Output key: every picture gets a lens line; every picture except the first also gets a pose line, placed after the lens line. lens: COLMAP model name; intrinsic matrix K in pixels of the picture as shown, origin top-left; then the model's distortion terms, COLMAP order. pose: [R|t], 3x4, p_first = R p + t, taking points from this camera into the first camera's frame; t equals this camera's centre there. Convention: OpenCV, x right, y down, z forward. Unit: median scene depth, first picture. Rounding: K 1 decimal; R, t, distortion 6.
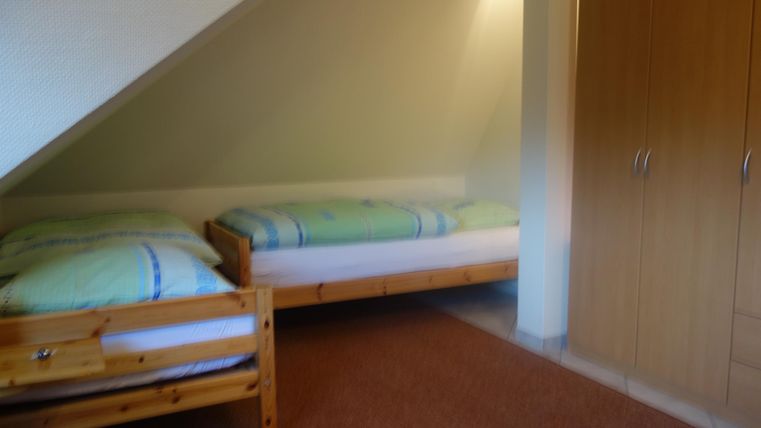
lens RADIAL K [[599.9, 0, 380.5], [0, 599.9, 214.0], [0, 0, 1]] dist [-0.010479, 0.002631]
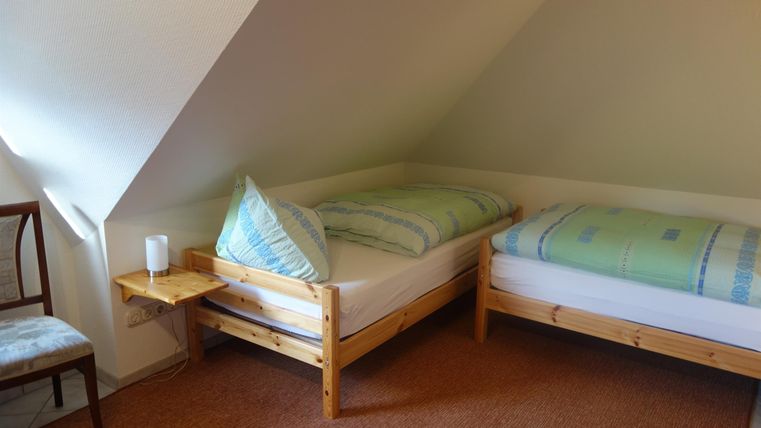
lens RADIAL K [[599.9, 0, 380.5], [0, 599.9, 214.0], [0, 0, 1]] dist [-0.010479, 0.002631]
pose [[0.482269, 0.225907, -0.846394, 0.832455], [-0.122639, 0.974074, 0.190106, -0.263122], [0.867396, 0.012119, 0.497470, 0.475570]]
